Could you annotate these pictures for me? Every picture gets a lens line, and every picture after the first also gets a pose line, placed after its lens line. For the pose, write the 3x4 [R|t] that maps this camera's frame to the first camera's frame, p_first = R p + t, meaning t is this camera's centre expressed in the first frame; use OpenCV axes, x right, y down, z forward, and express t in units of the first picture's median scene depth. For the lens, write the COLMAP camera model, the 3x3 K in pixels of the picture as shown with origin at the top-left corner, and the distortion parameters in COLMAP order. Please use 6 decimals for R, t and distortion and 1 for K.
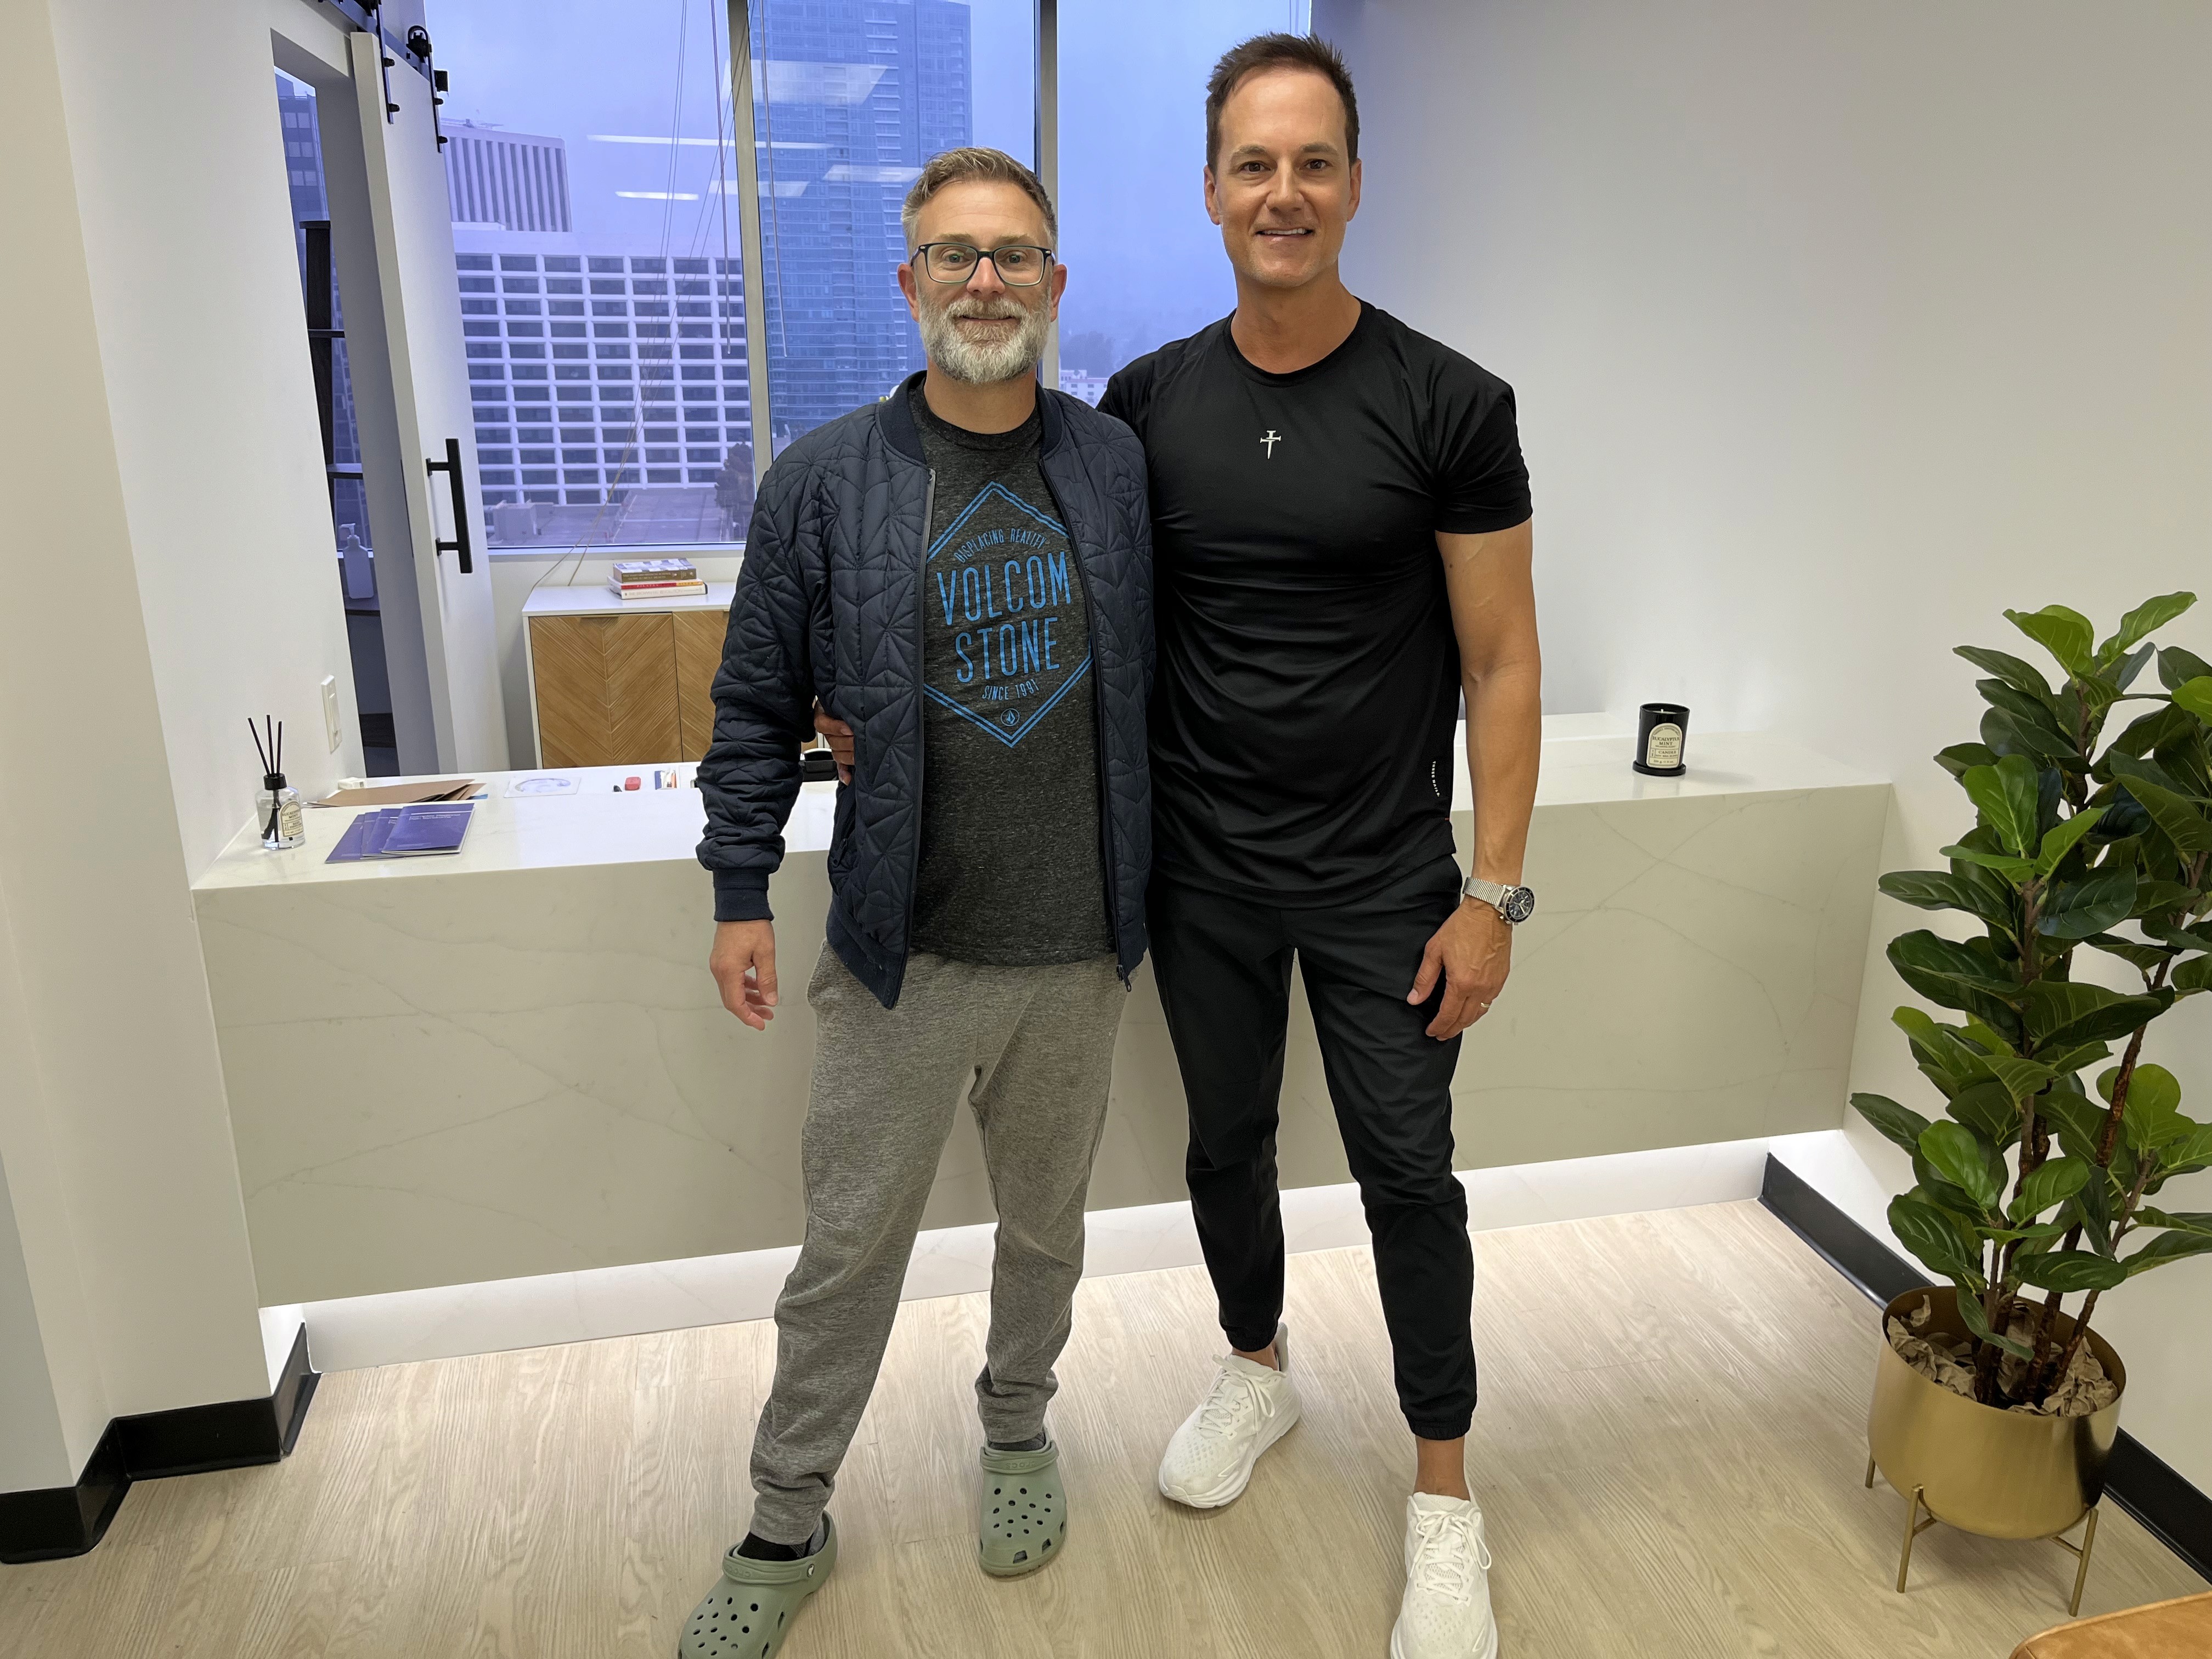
lens RADIAL K [[1673.8, 0, 1118.6], [0, 1673.8, 821.2], [0, 0, 1]] dist [-0.004175, -0.003535]
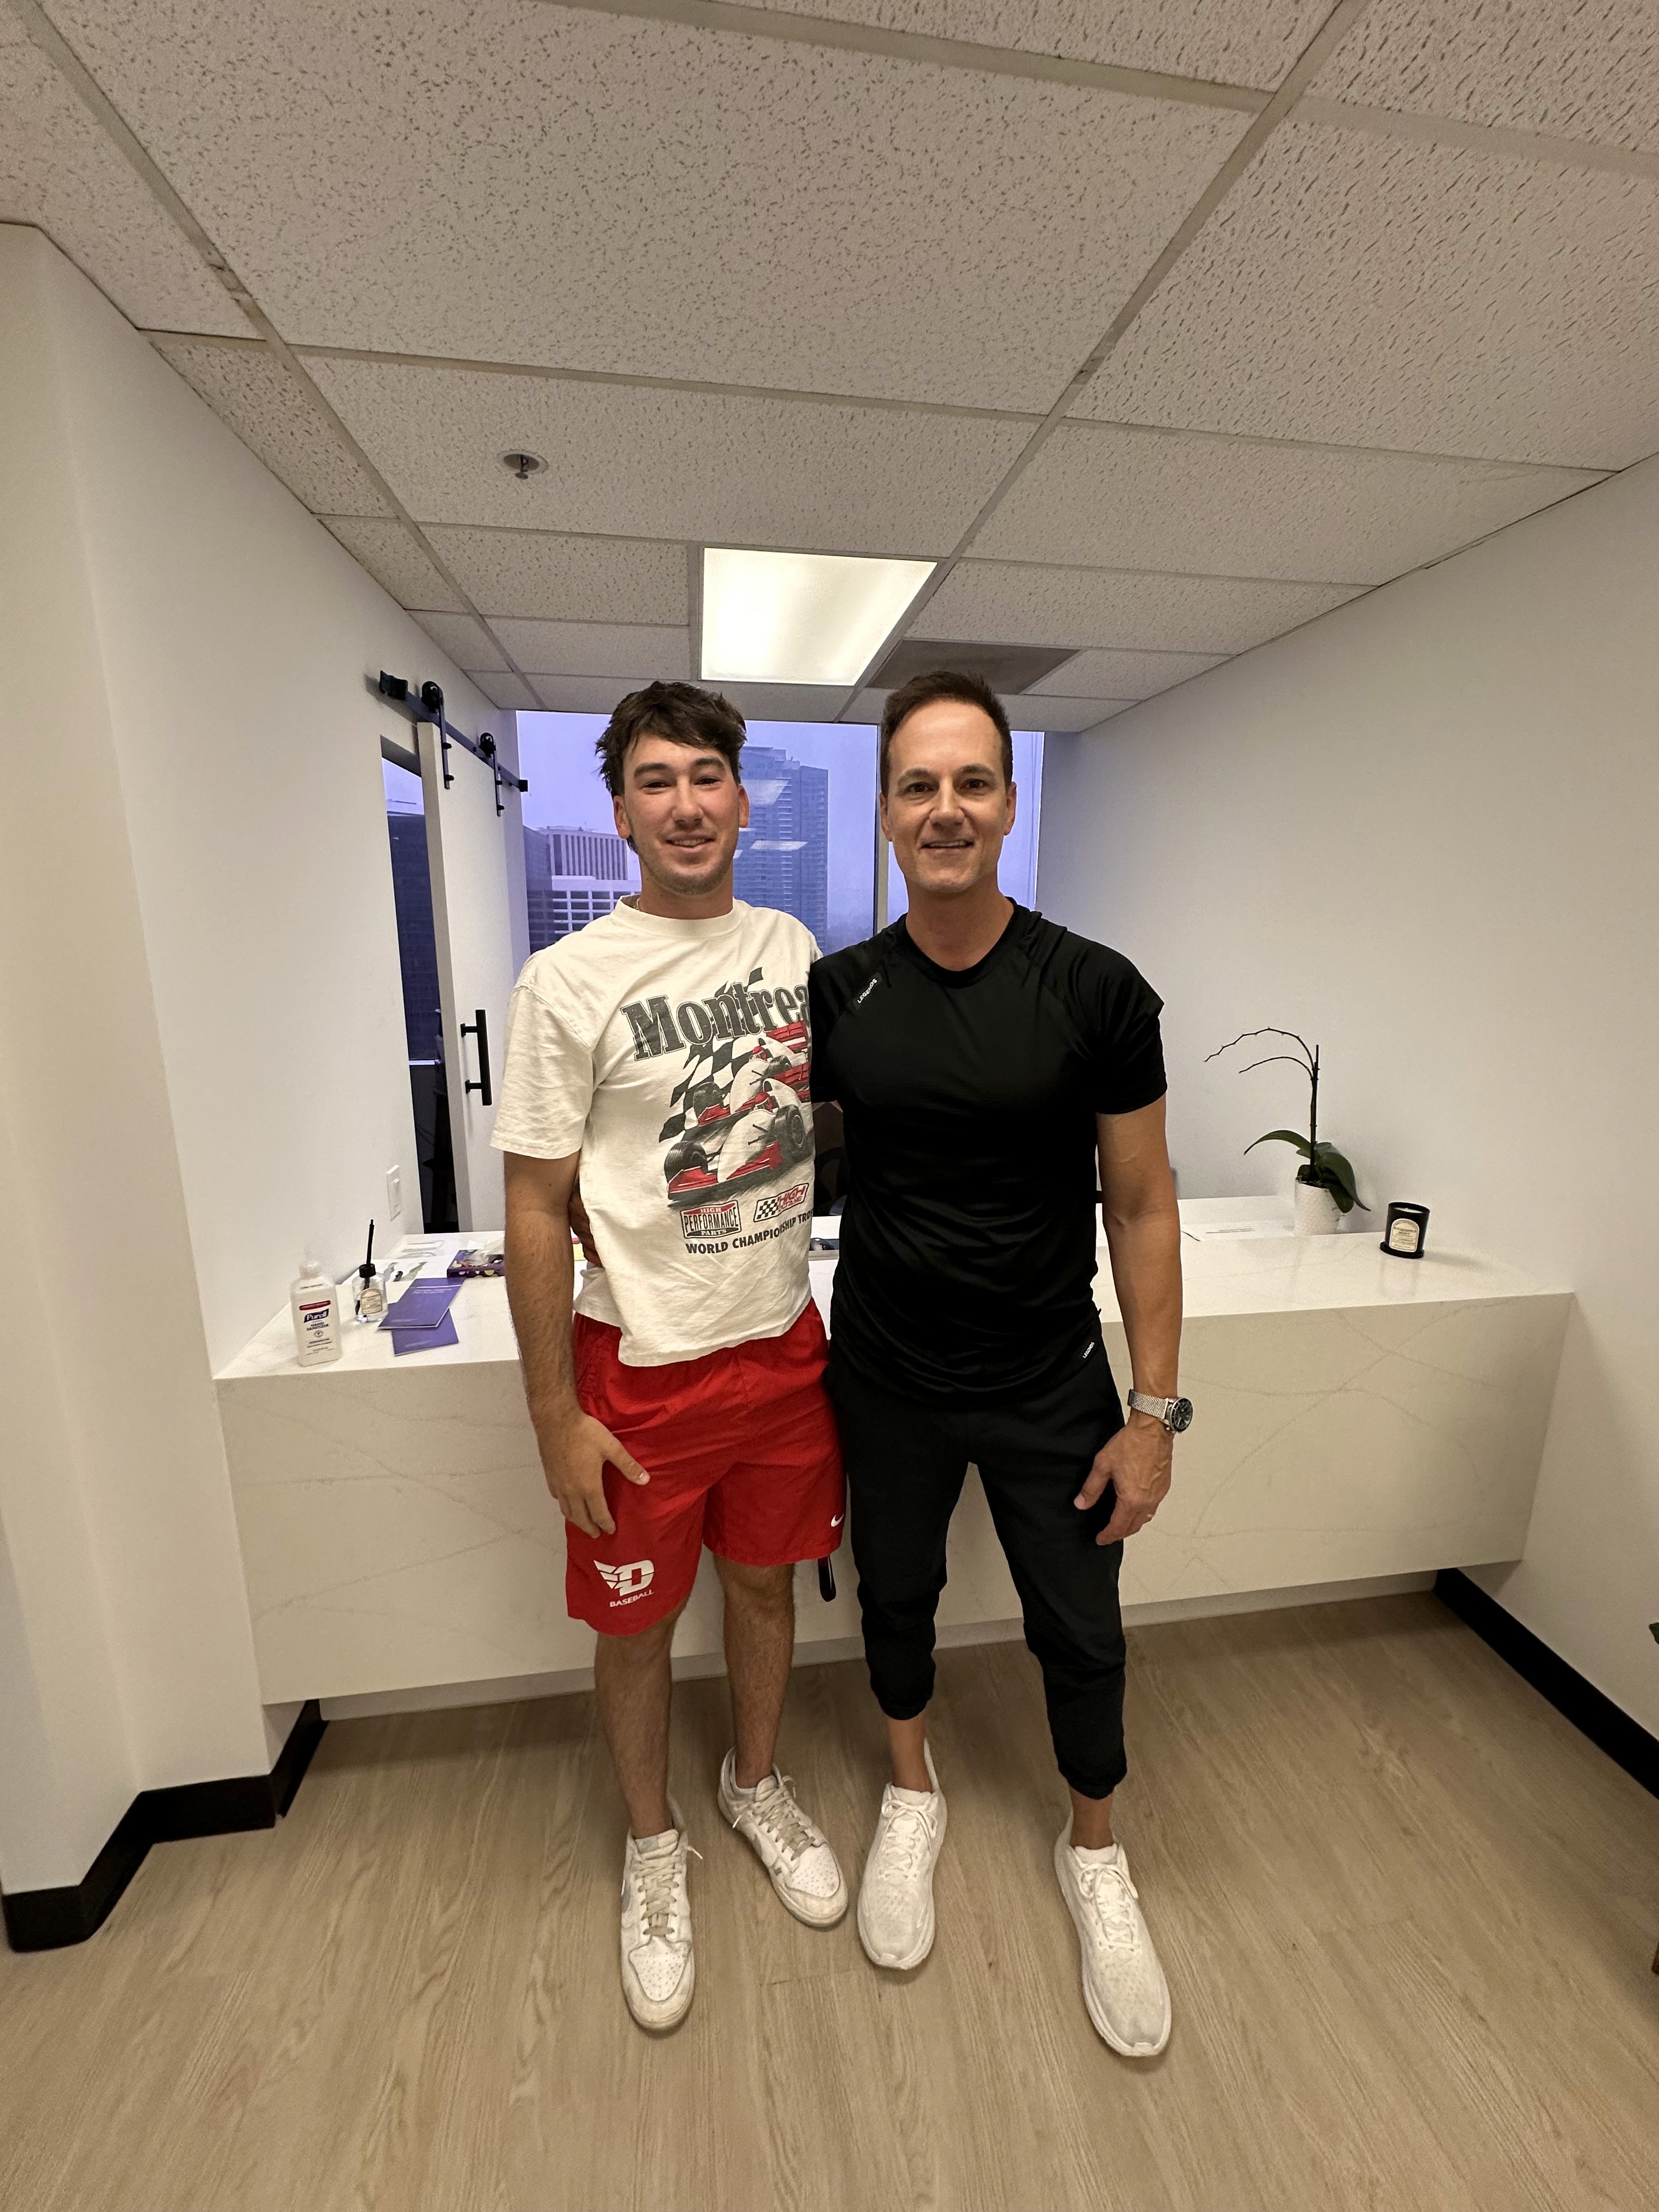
lens RADIAL K [[886.4, 0, 821.7], [0, 886.4, 1115.5], [0, 0, 1]] dist [0.001442, 0.000123]
pose [[0.996202, 0.023589, -0.083822, -0.059320], [-0.030348, 0.996309, -0.080301, -0.109473], [0.081618, 0.082540, 0.993240, 0.365508]]
